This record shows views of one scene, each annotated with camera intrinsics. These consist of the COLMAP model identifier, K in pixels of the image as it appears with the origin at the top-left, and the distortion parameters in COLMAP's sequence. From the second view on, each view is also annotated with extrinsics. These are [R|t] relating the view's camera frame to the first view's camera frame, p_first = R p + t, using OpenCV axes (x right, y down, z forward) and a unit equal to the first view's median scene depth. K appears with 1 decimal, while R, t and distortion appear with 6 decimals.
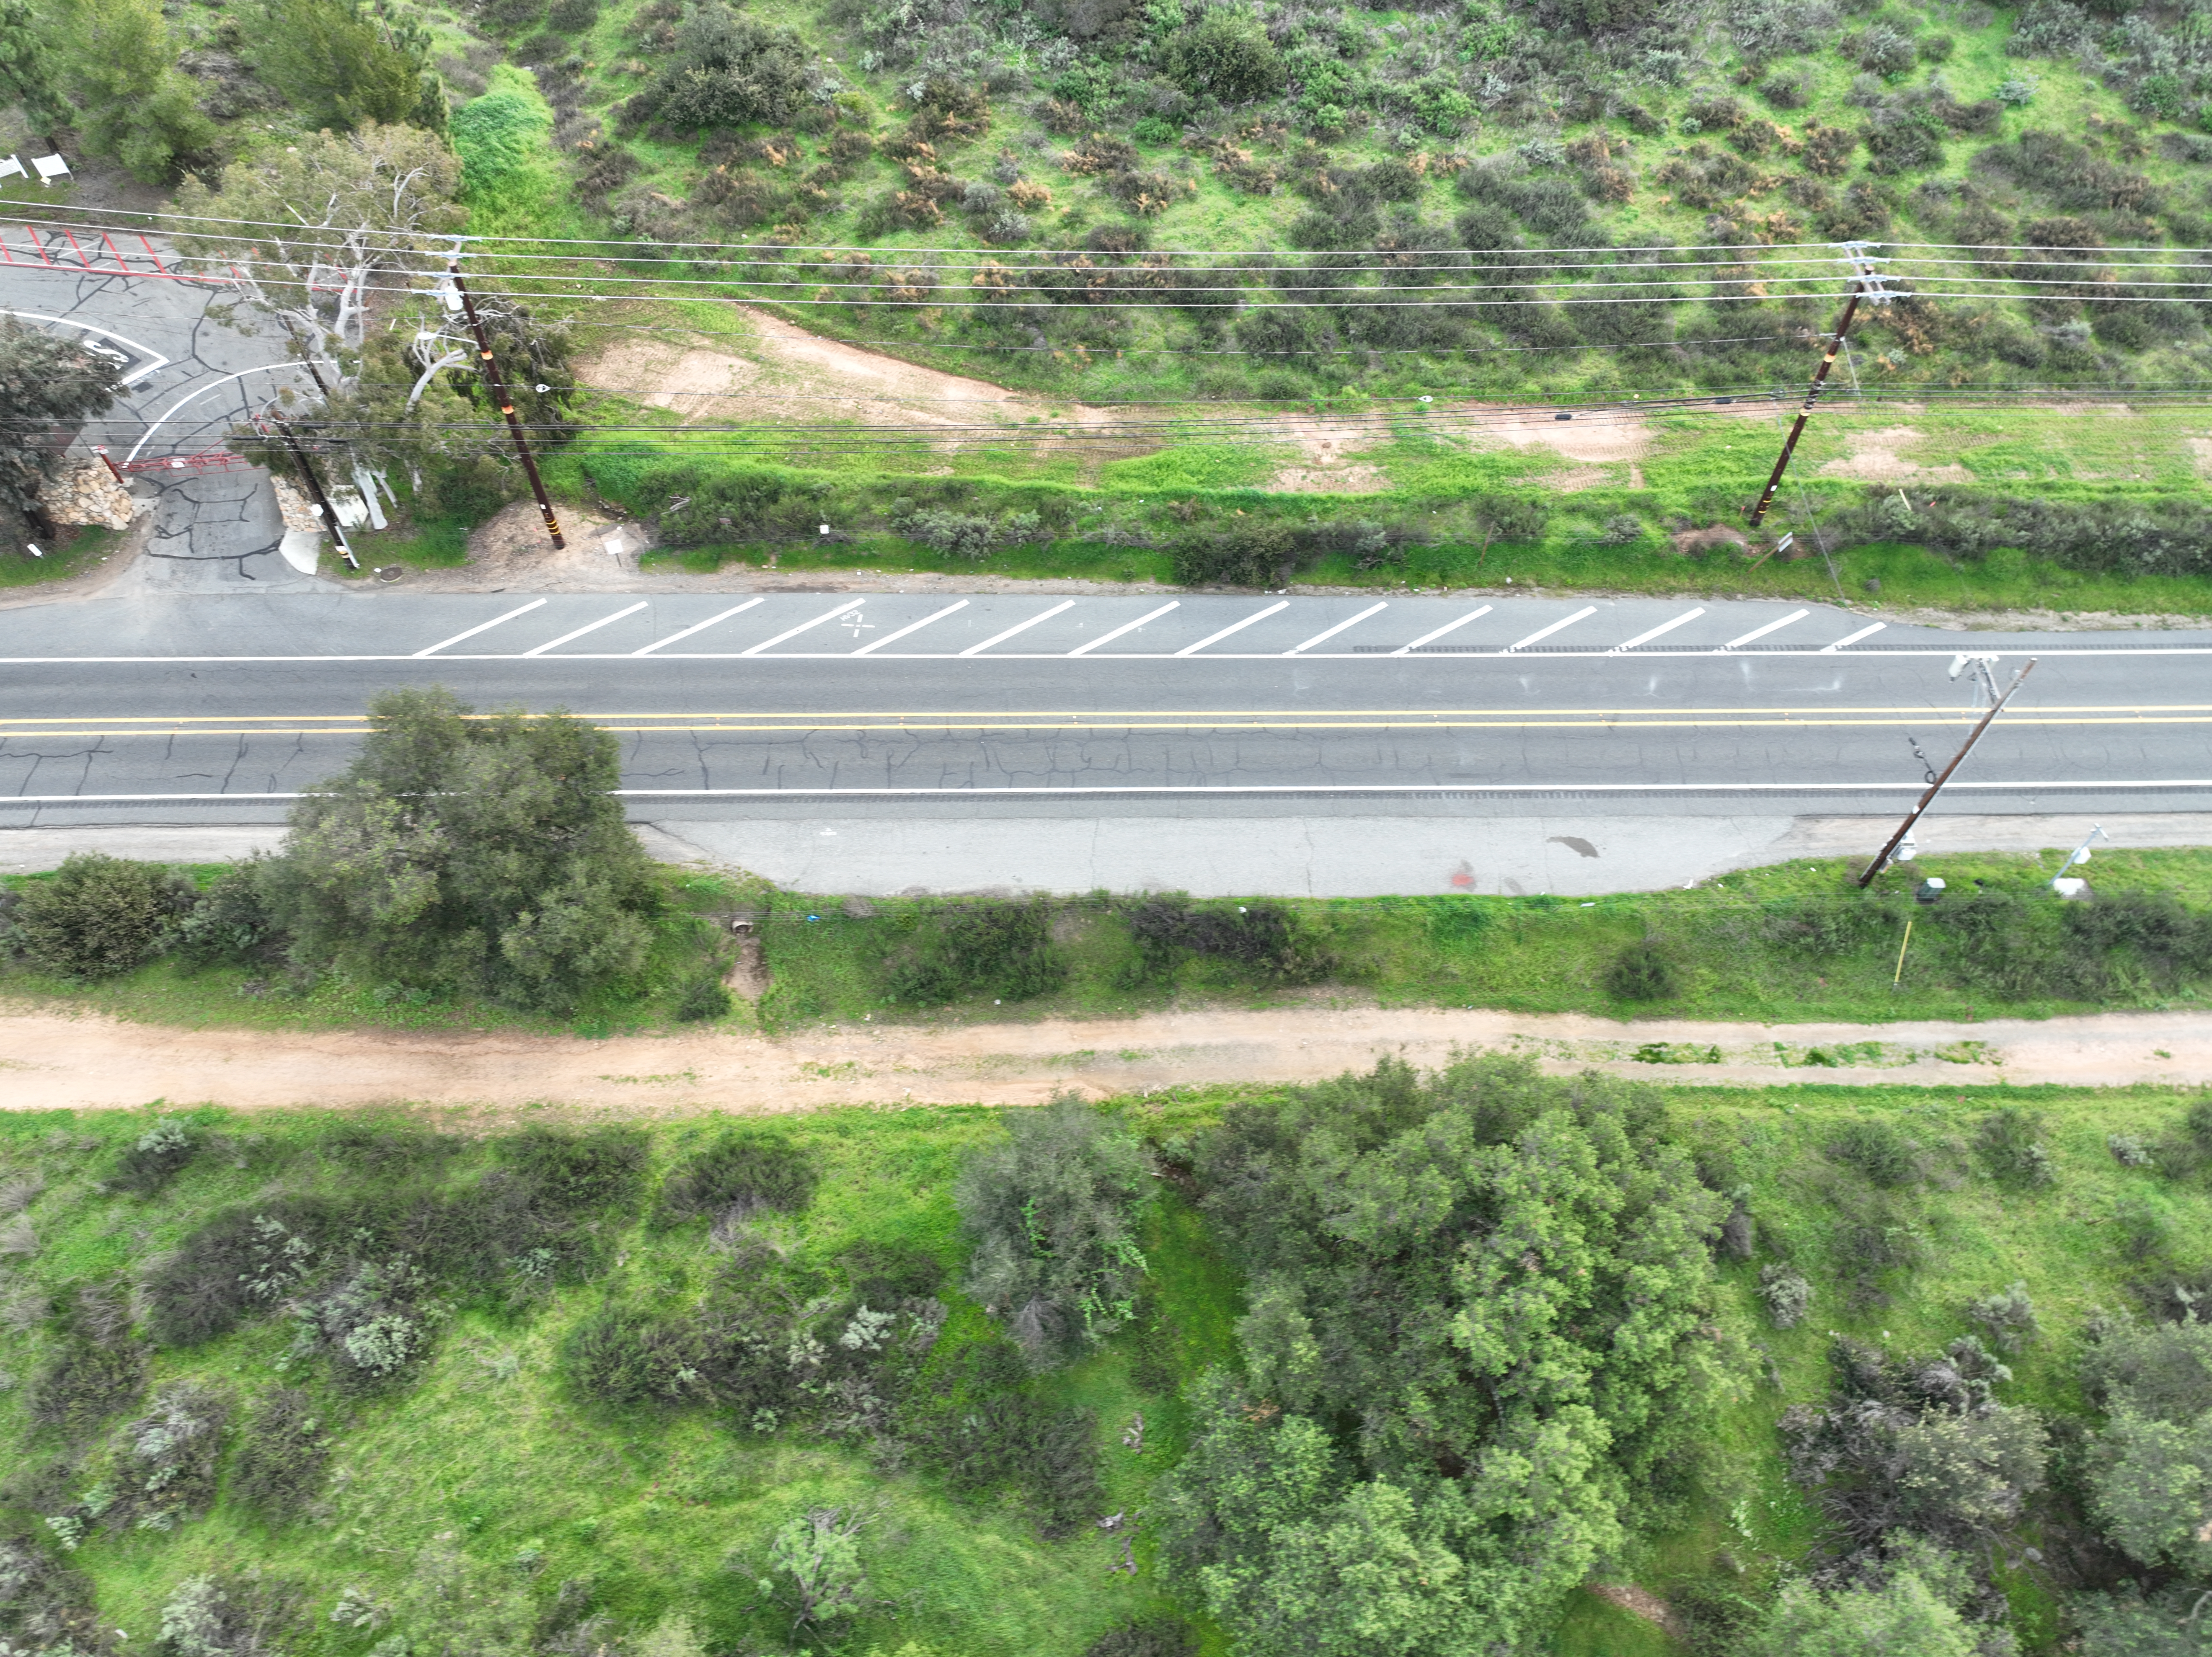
lens RADIAL K [[1541.3, 0, 1106.0], [0, 1541.3, 828.5], [0, 0, 1]] dist [0.001752, 0.026067]
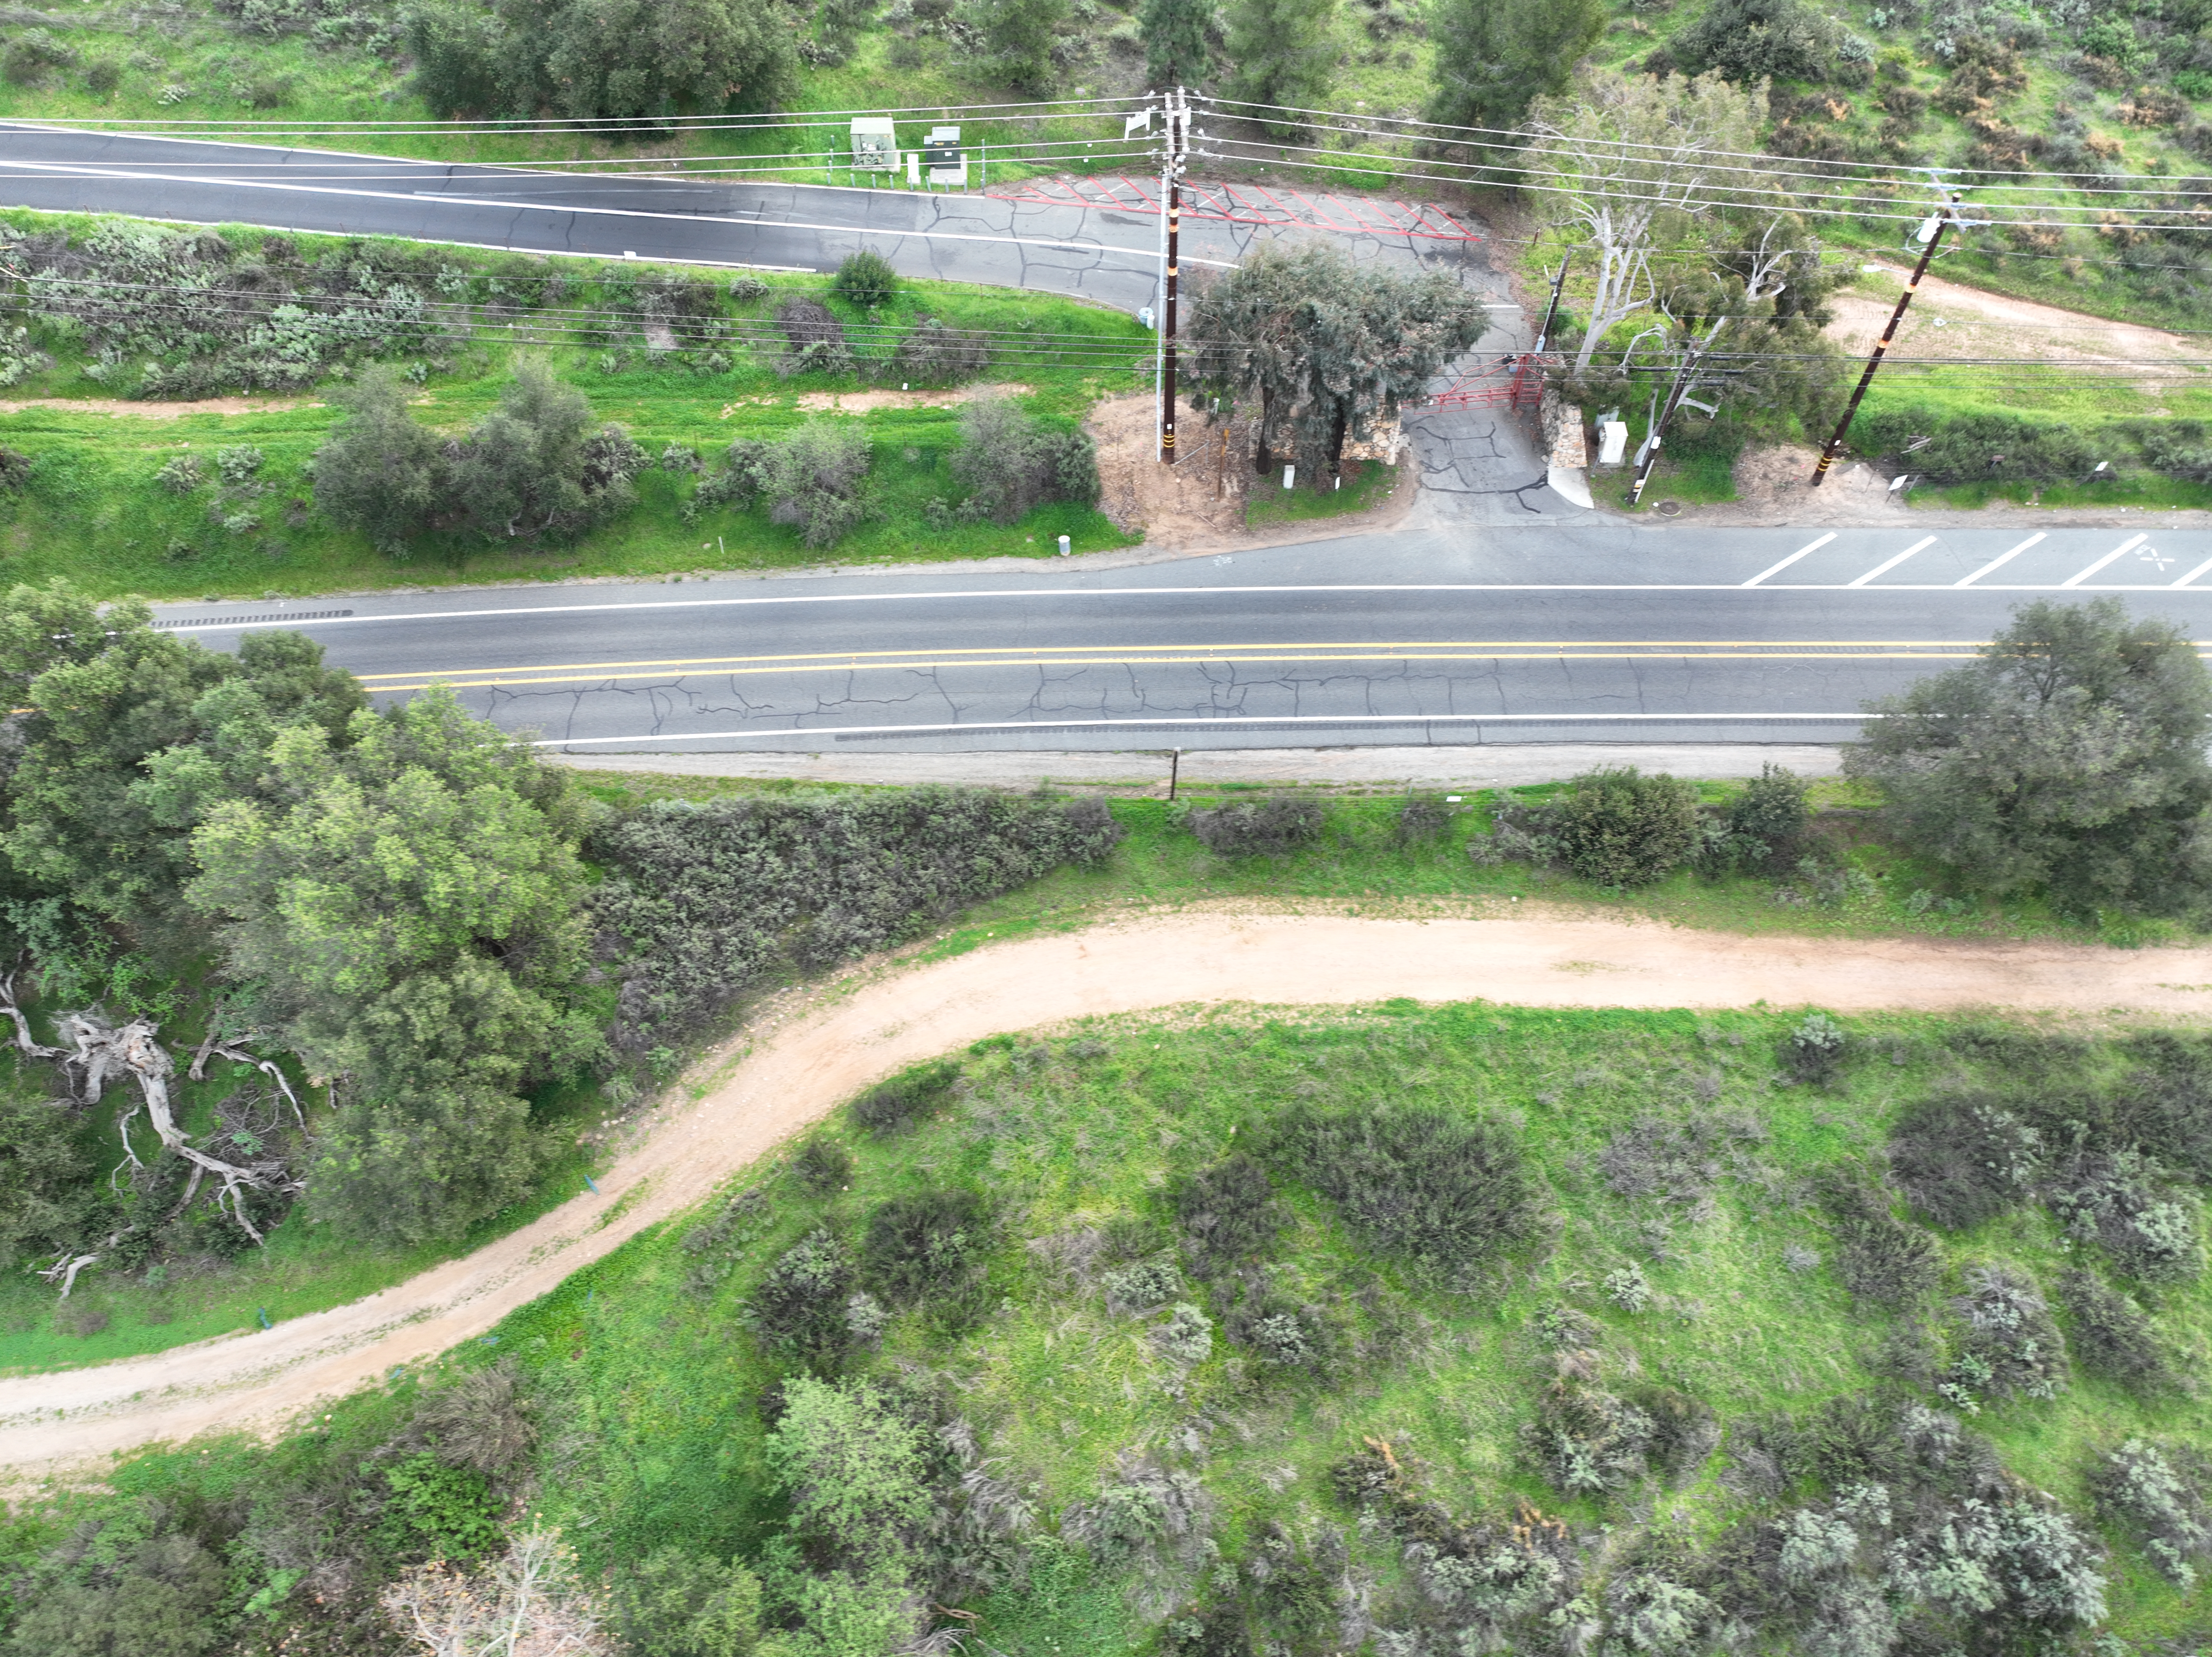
lens RADIAL K [[1541.3, 0, 1106.0], [0, 1541.3, 828.5], [0, 0, 1]] dist [0.001752, 0.026067]
pose [[0.999916, 0.008371, 0.009946, -0.807644], [-0.008380, 0.999965, 0.000843, 0.048046], [-0.009938, -0.000927, 0.999950, -0.020715]]
